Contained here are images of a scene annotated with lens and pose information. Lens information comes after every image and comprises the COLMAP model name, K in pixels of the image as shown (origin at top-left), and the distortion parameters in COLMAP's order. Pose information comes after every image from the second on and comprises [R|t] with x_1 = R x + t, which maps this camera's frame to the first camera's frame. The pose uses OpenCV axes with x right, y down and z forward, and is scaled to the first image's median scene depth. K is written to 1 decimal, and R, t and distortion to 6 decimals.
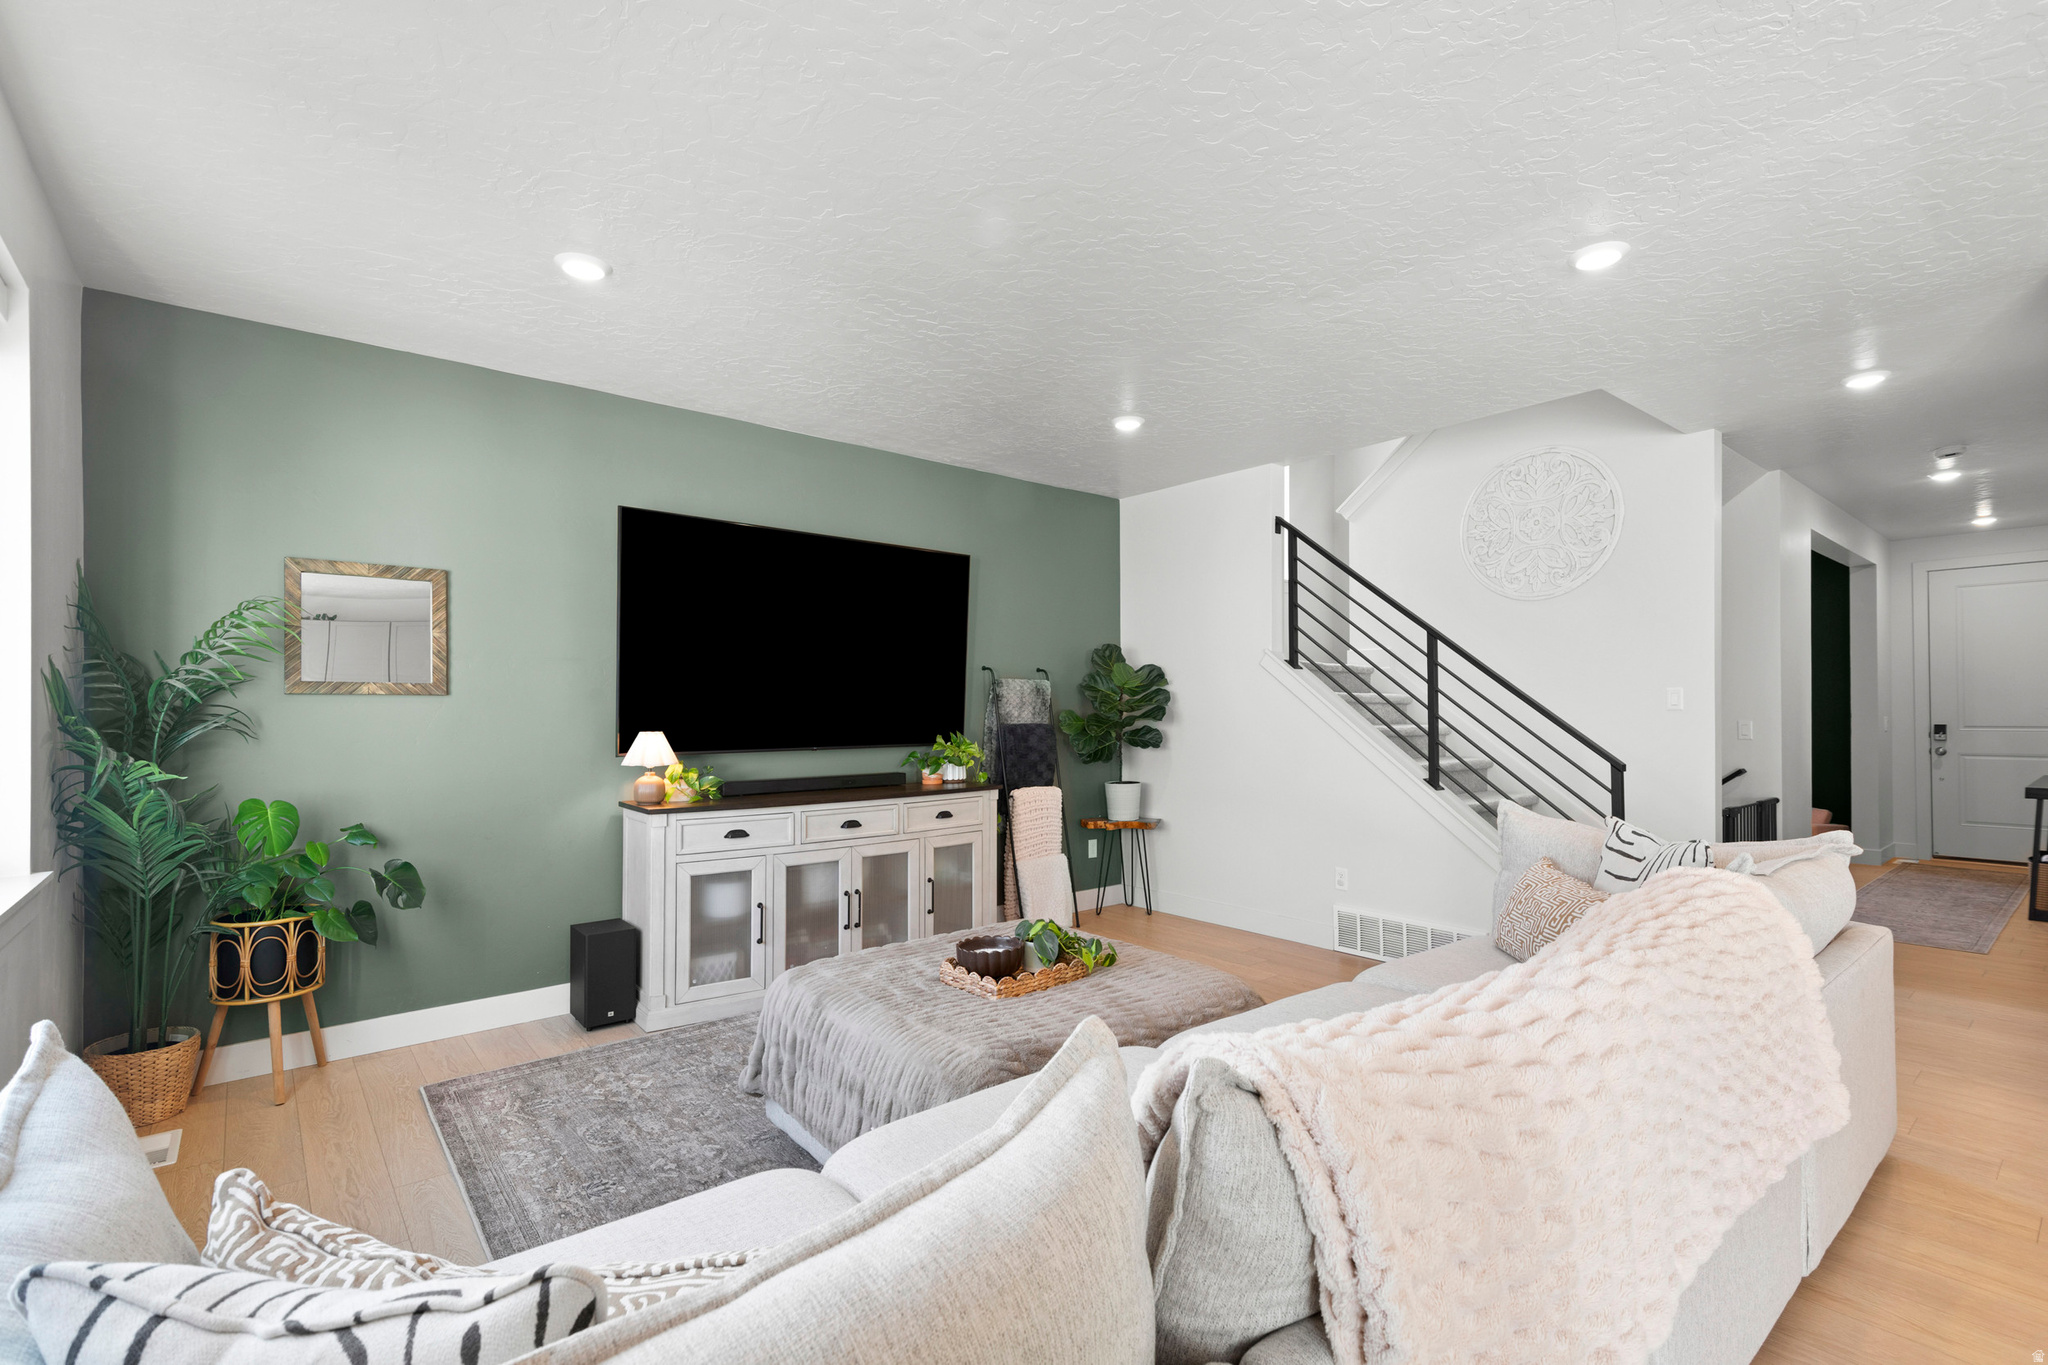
lens RADIAL K [[937.6, 0, 1016.3], [0, 937.6, 674.8], [0, 0, 1]] dist [0.021293, -0.000060]
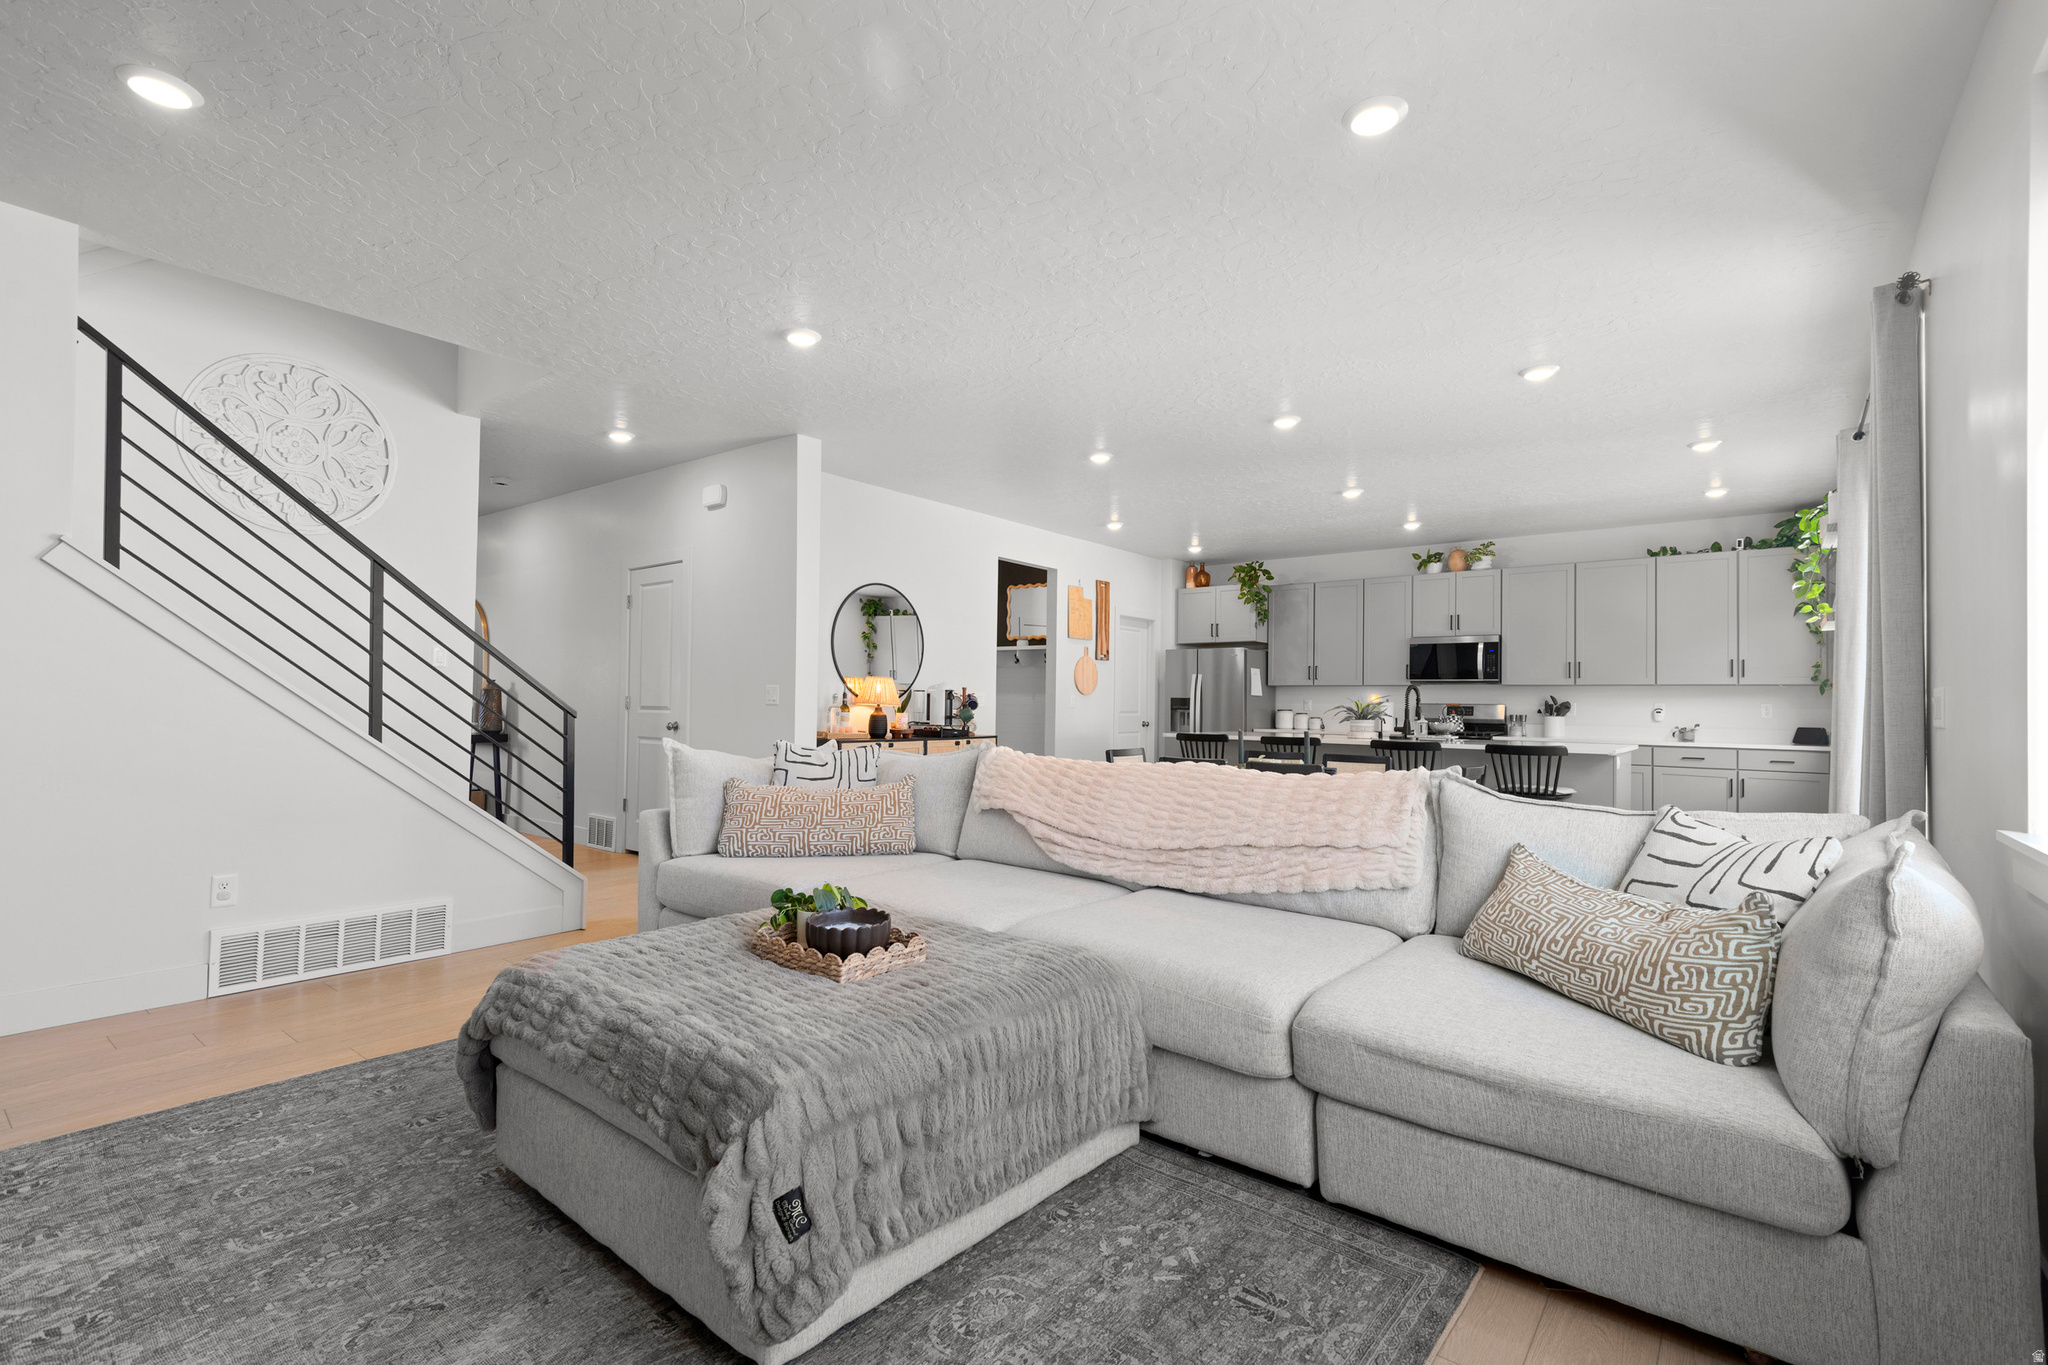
lens RADIAL K [[937.6, 0, 1016.3], [0, 937.6, 674.8], [0, 0, 1]] dist [0.021293, -0.000060]
pose [[-0.223479, 0.034383, 0.974102, -0.483324], [-0.048569, 0.997743, -0.046360, 0.063861], [-0.973498, -0.057672, -0.221304, 0.606821]]
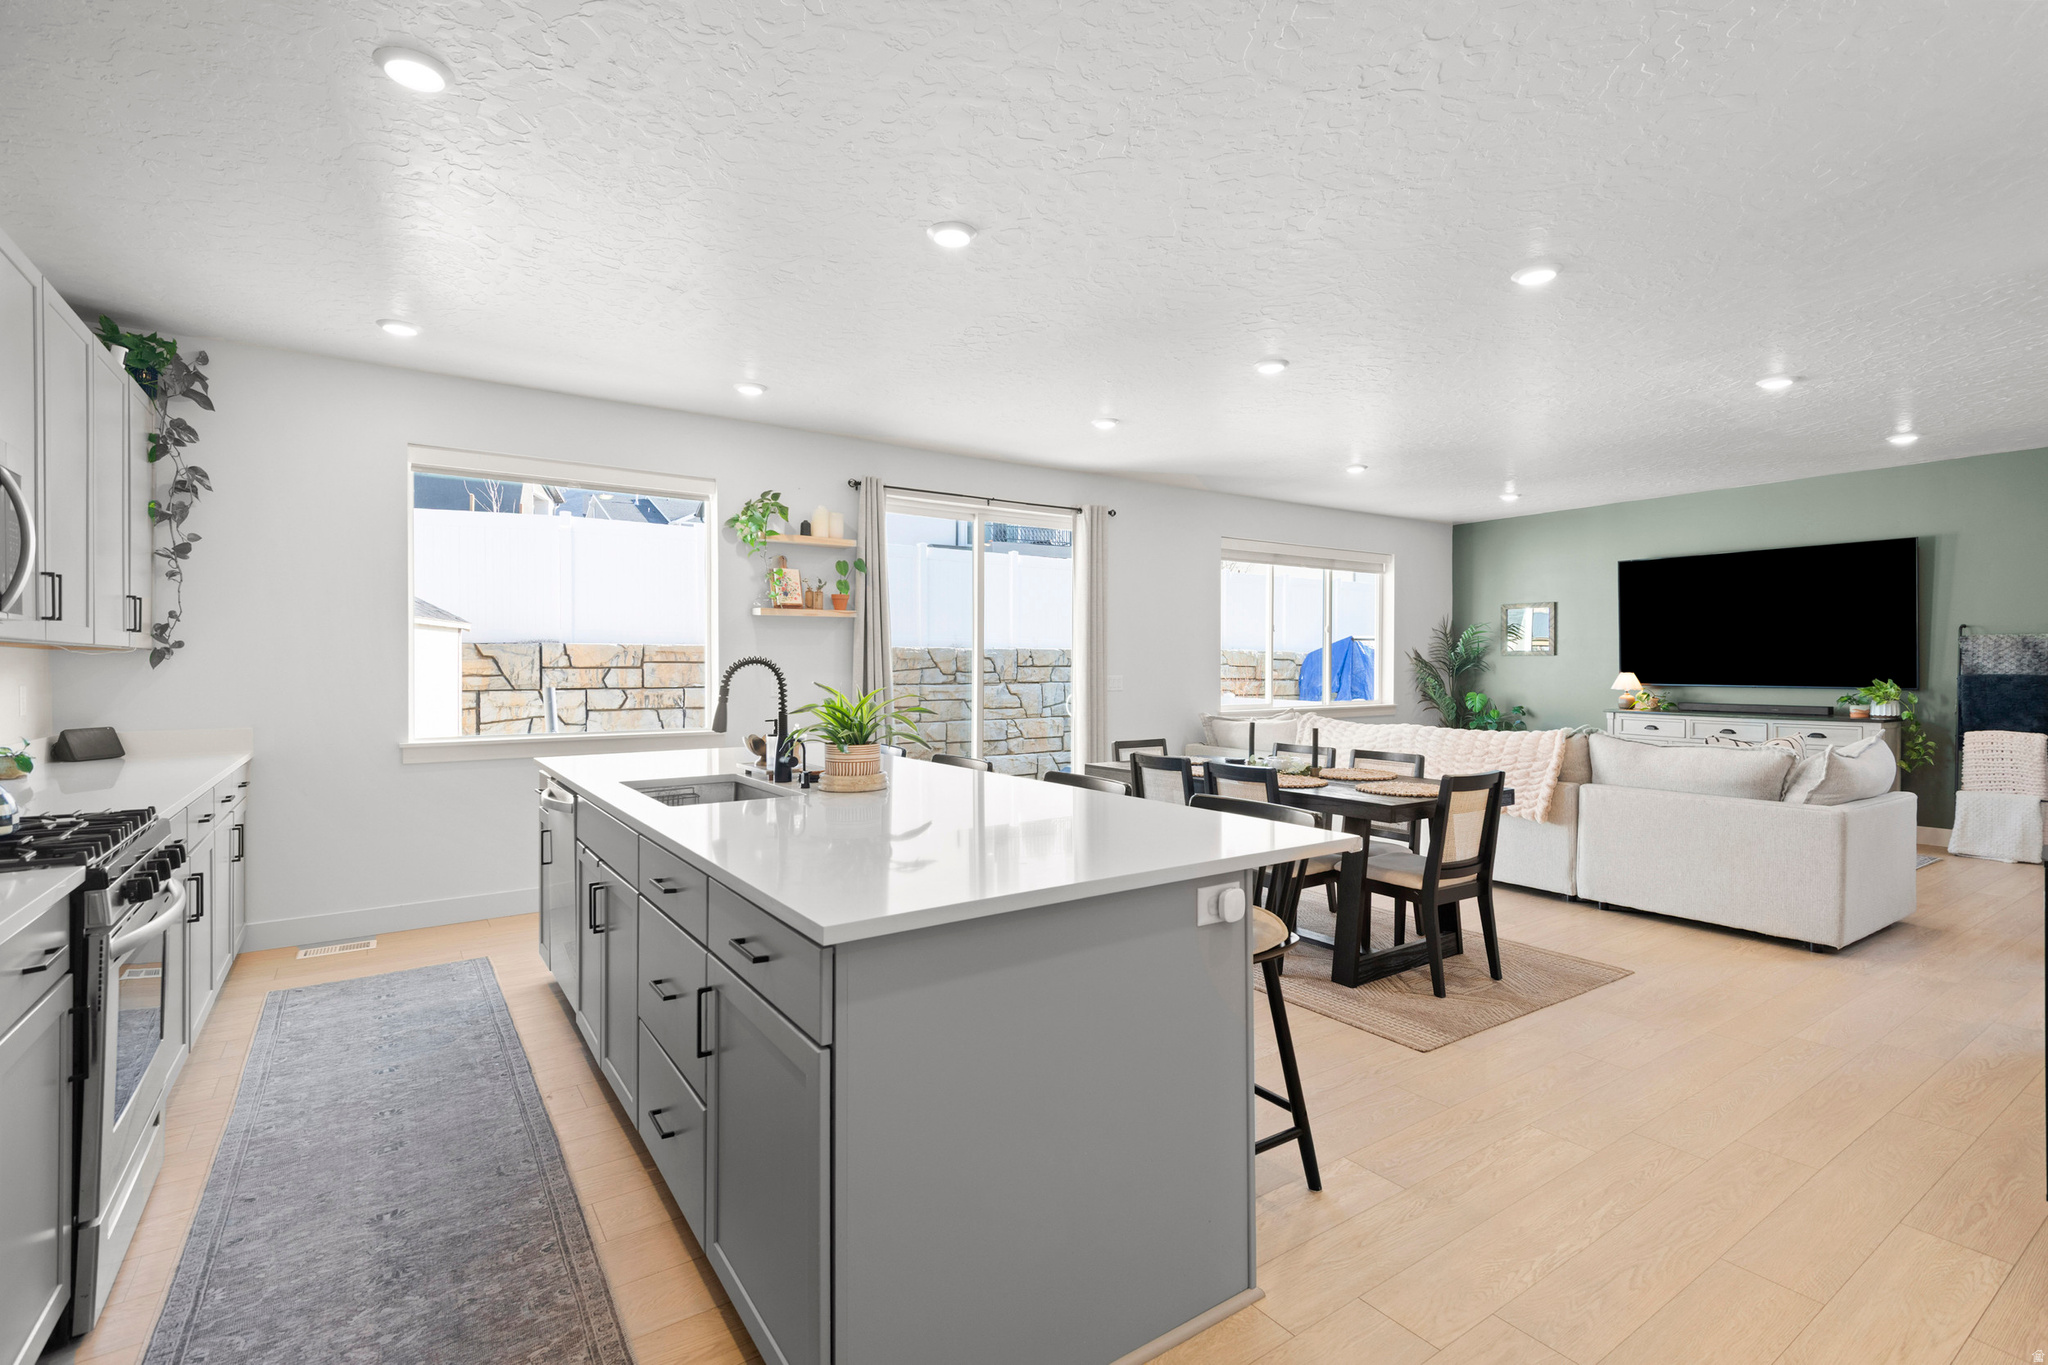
lens RADIAL K [[933.0, 0, 1038.2], [0, 933.0, 660.0], [0, 0, 1]] dist [0.043861, -0.020313]
pose [[-0.038771, 0.001848, -0.999246, 1.667228], [0.038130, 0.999273, 0.000369, -0.014270], [0.998520, -0.038087, -0.038813, -0.184444]]
